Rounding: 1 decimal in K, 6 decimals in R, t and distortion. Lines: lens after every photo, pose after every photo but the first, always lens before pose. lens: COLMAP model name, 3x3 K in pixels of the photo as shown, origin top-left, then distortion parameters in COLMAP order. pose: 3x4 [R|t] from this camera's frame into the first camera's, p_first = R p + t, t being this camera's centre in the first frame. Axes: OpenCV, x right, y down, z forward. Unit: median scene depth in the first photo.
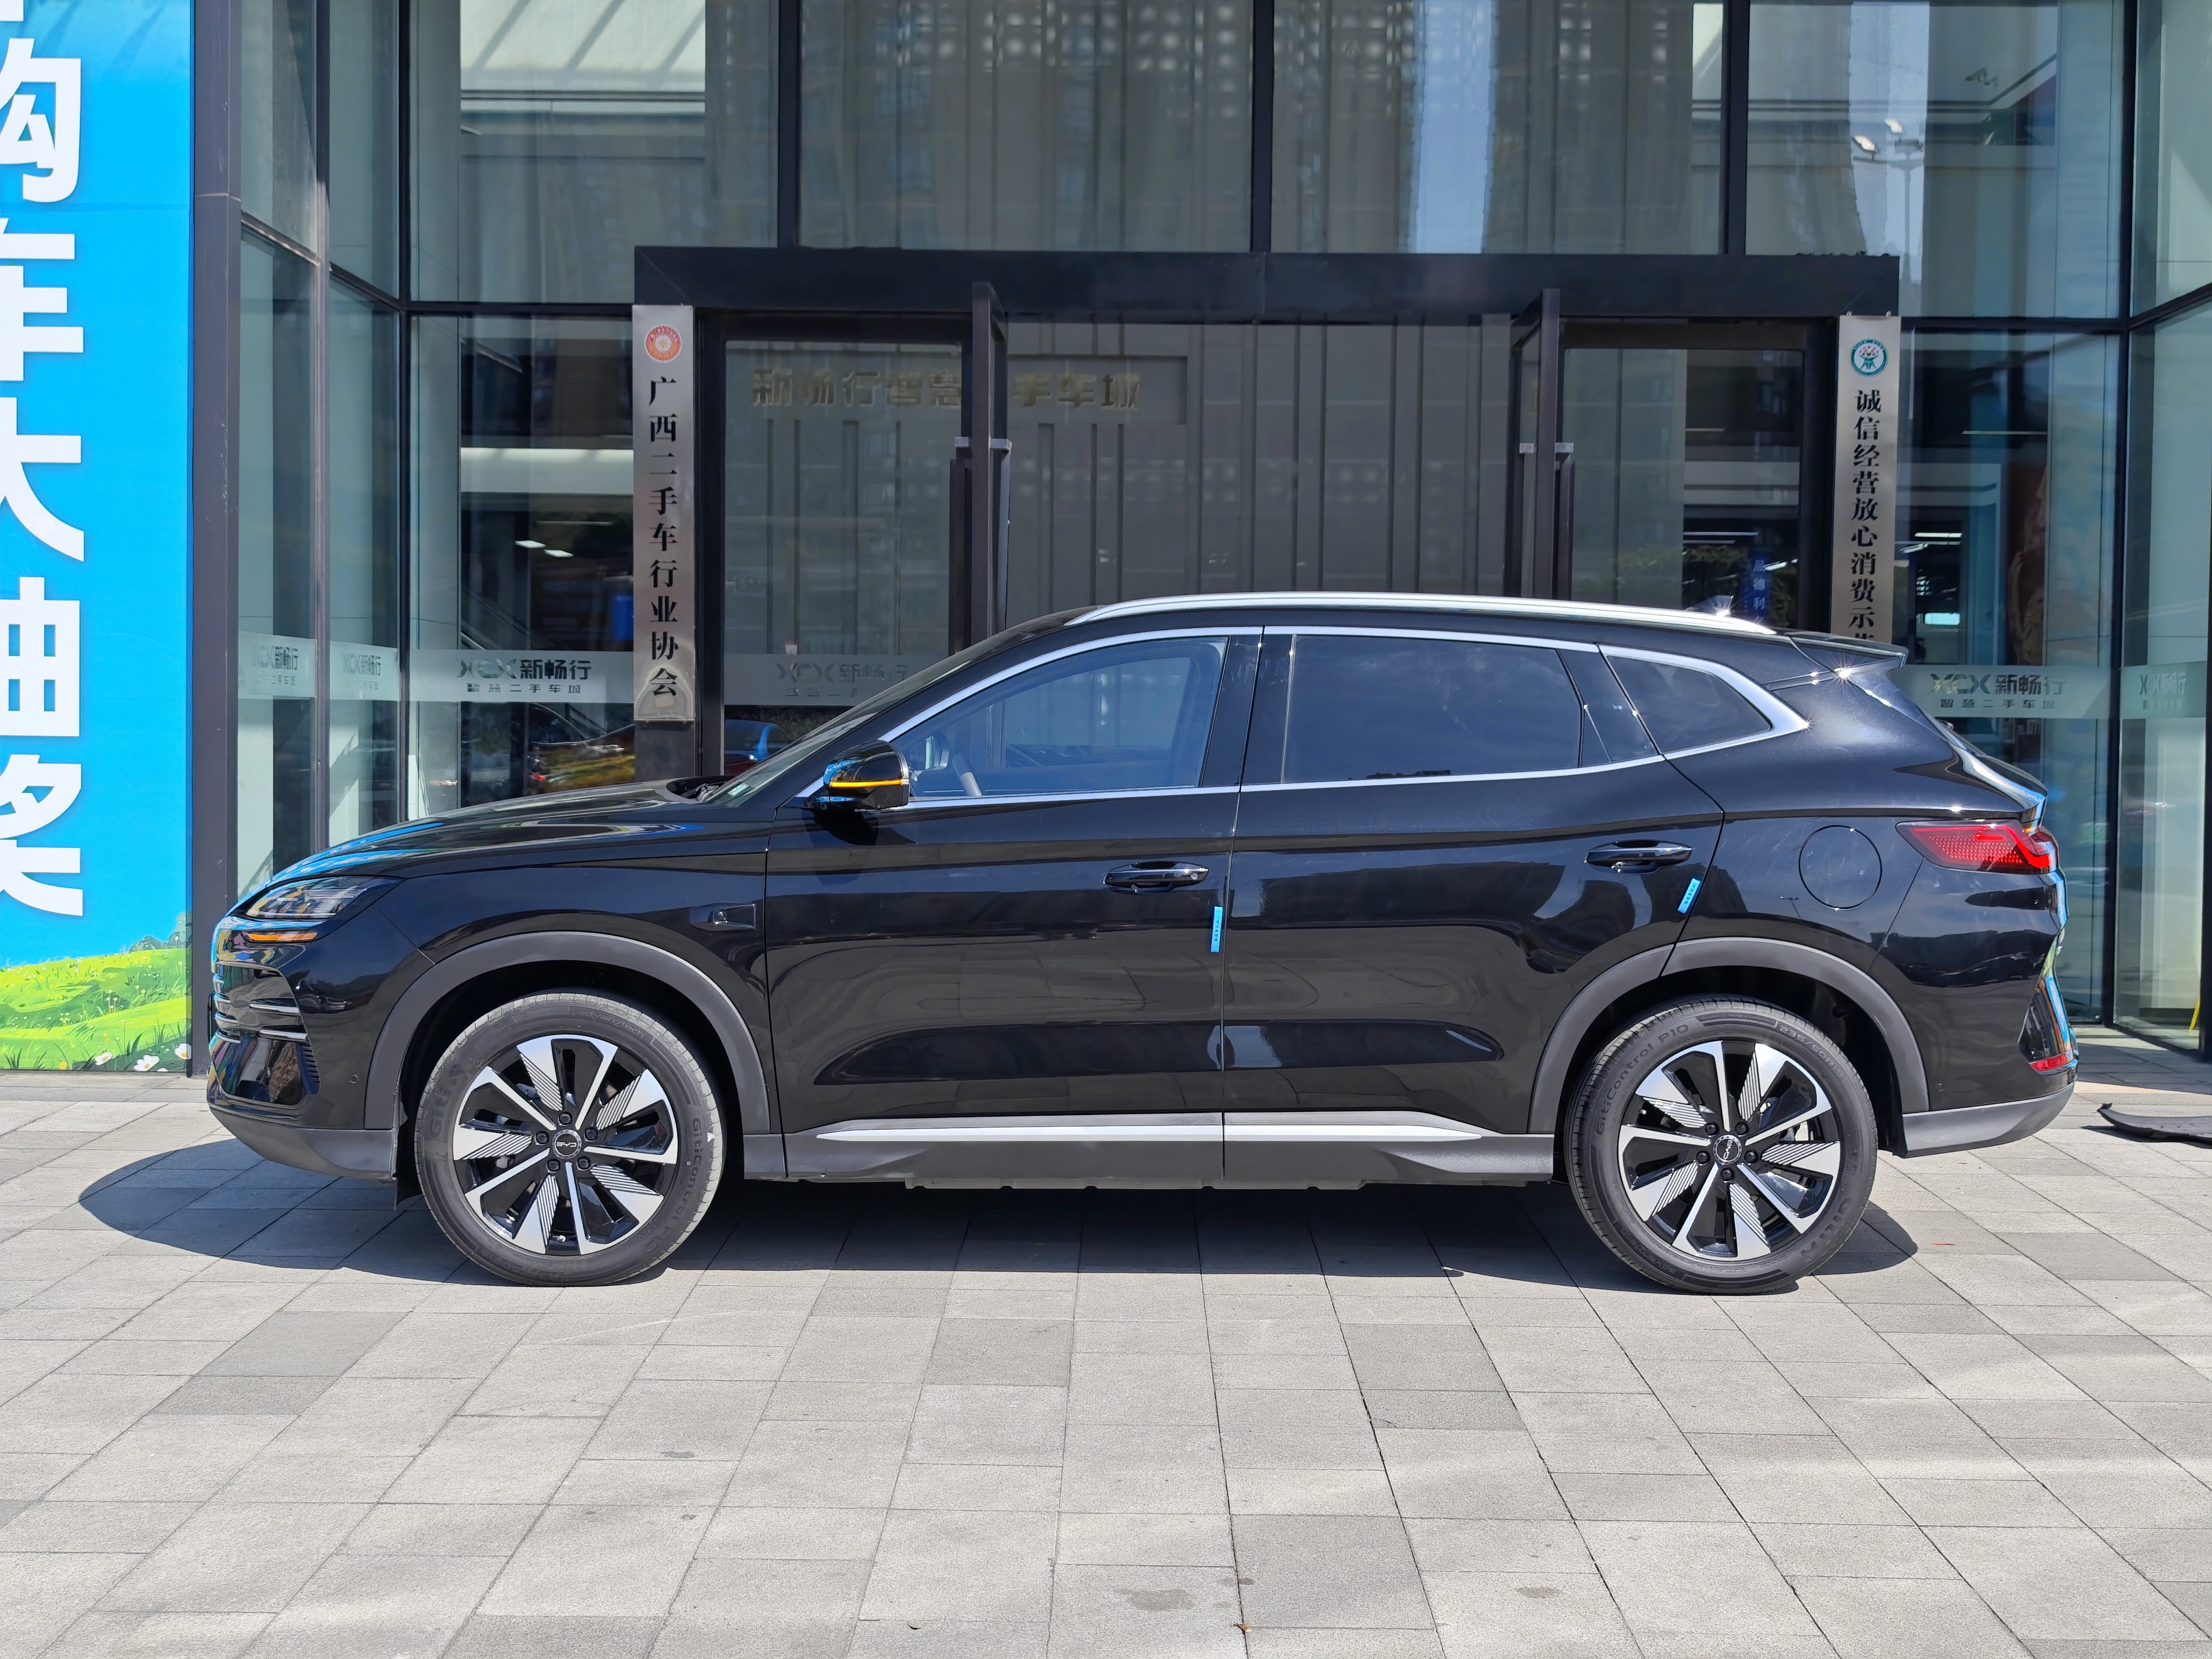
lens RADIAL K [[2982.1, 0, 1106.0], [0, 2982.1, 829.5], [0, 0, 1]] dist [0.014290, -0.029487]
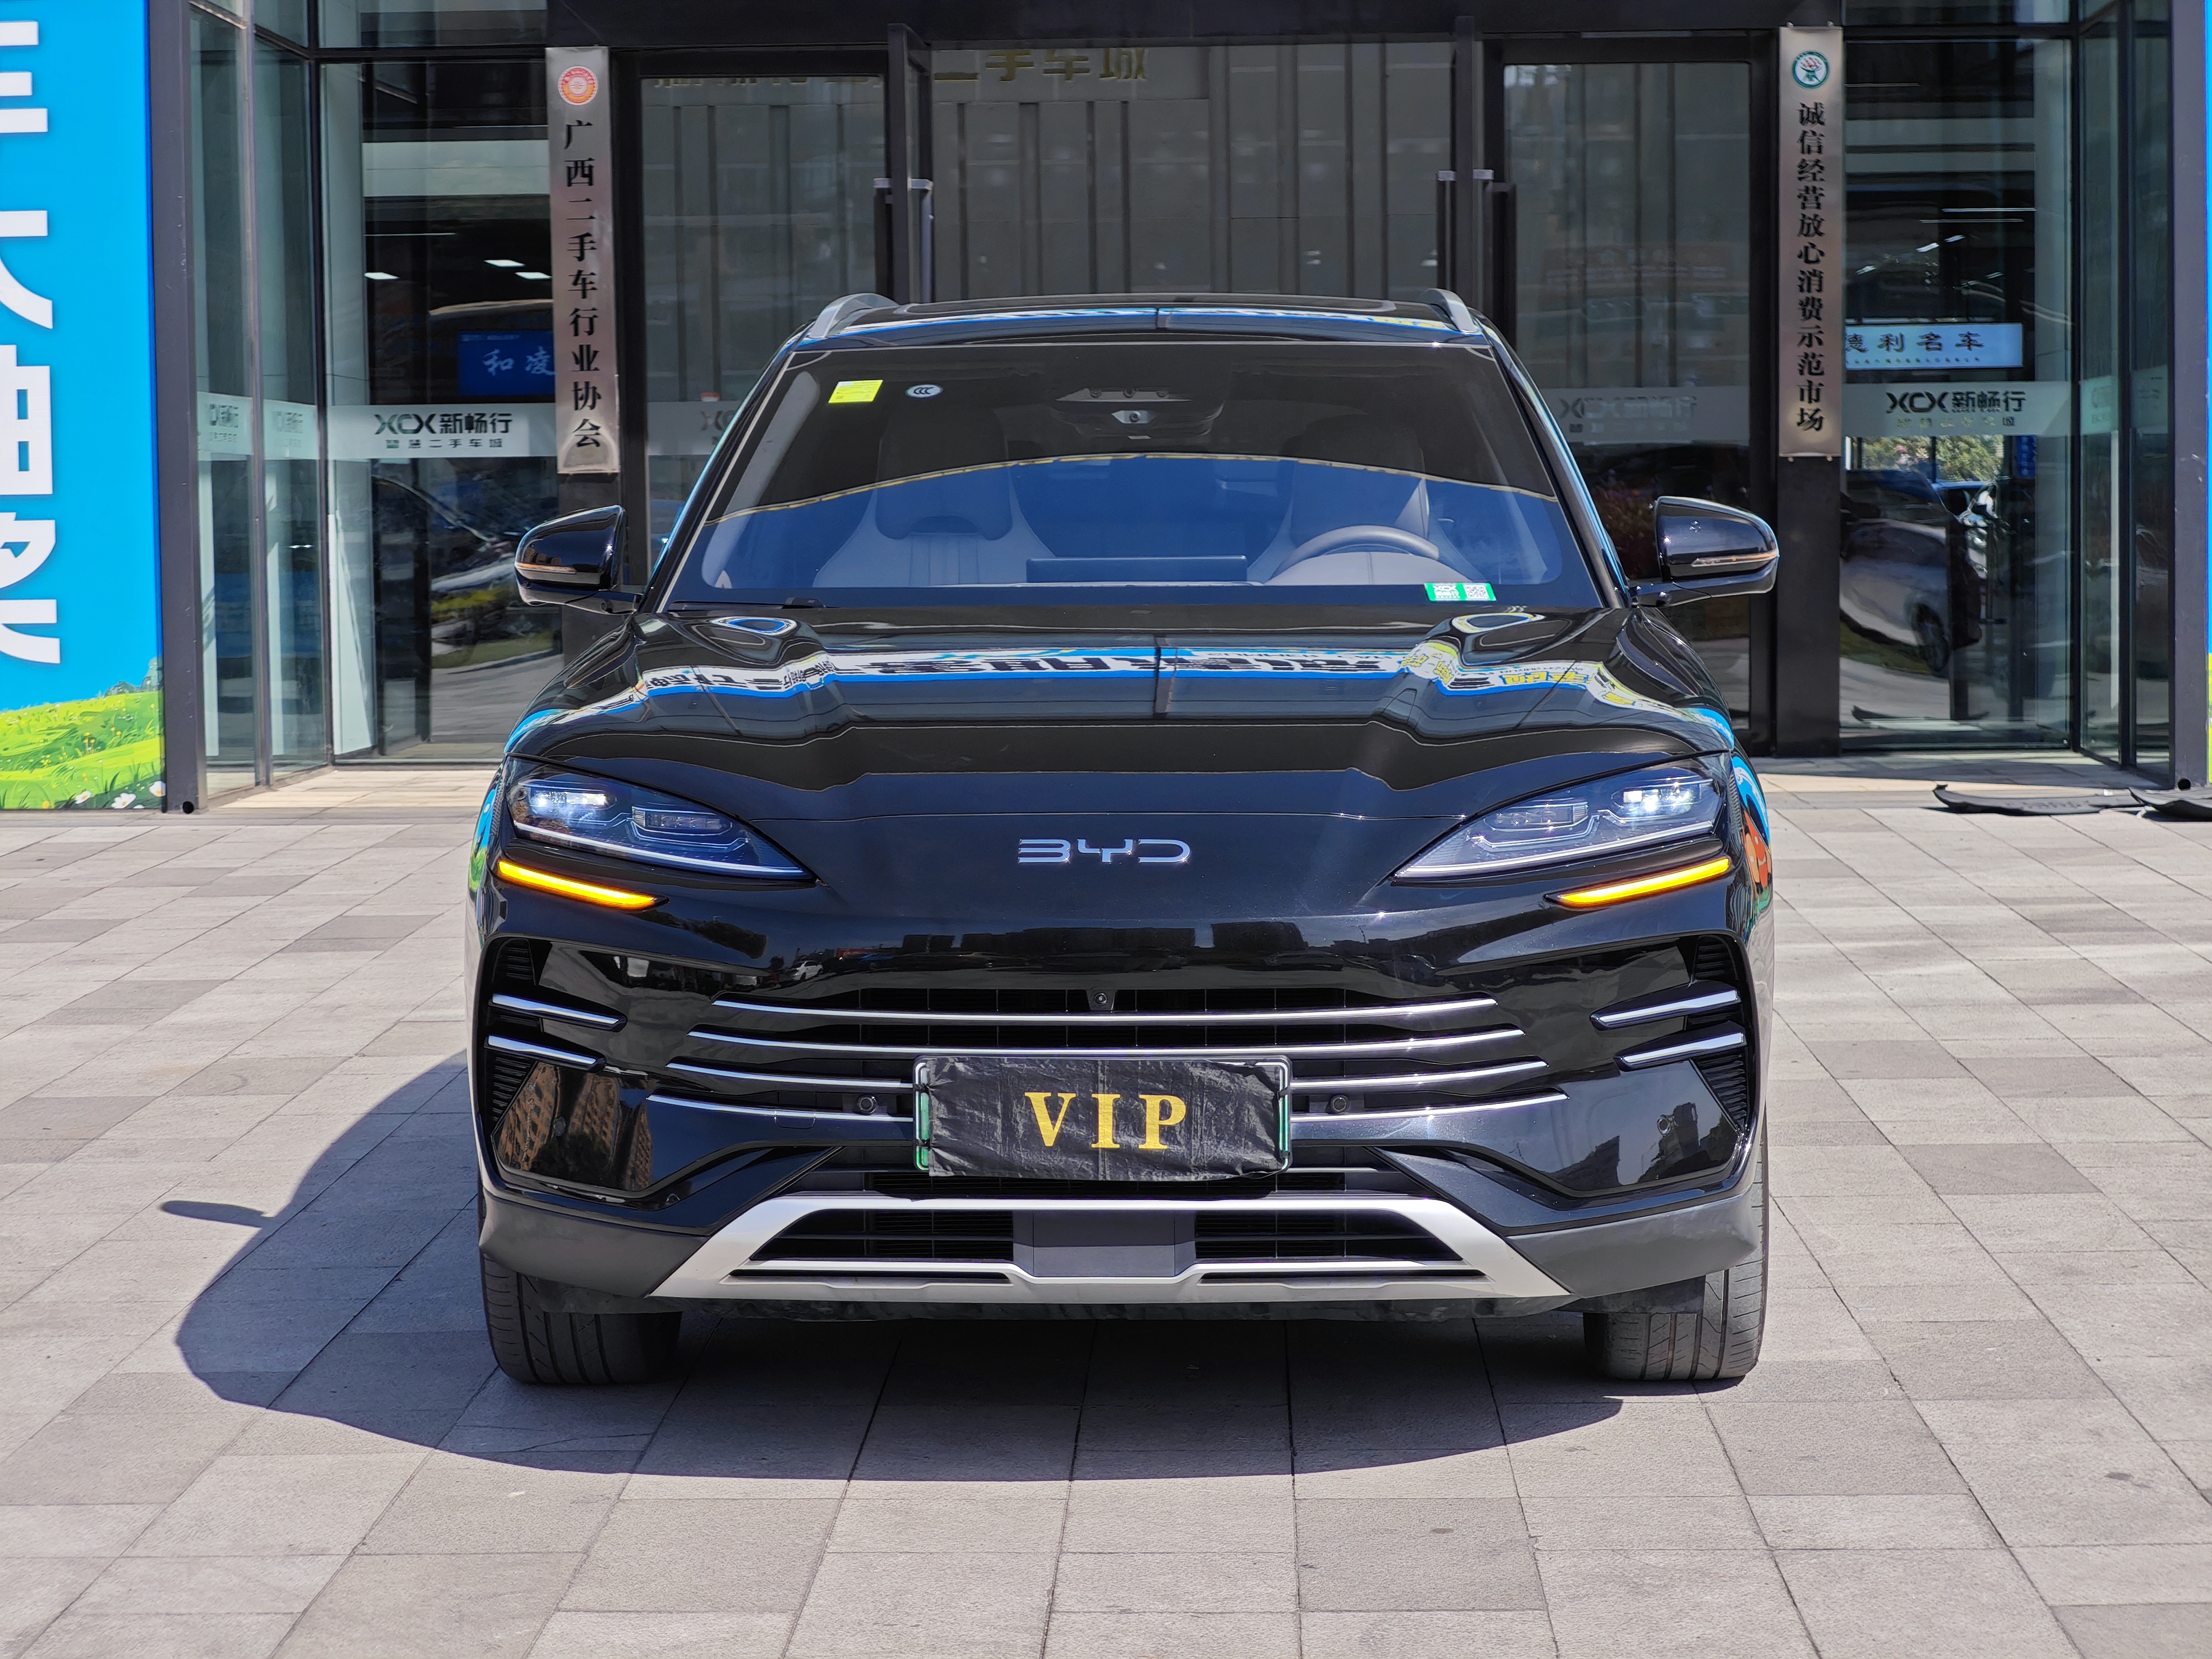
lens RADIAL K [[4783.4, 0, 1106.0], [0, 4783.4, 829.5], [0, 0, 1]] dist [-0.043719, 0.422898]
pose [[0.999471, -0.022560, -0.023422, 0.056072], [0.023269, 0.999265, 0.030448, 0.037162], [0.022717, -0.030977, 0.999262, -0.573197]]
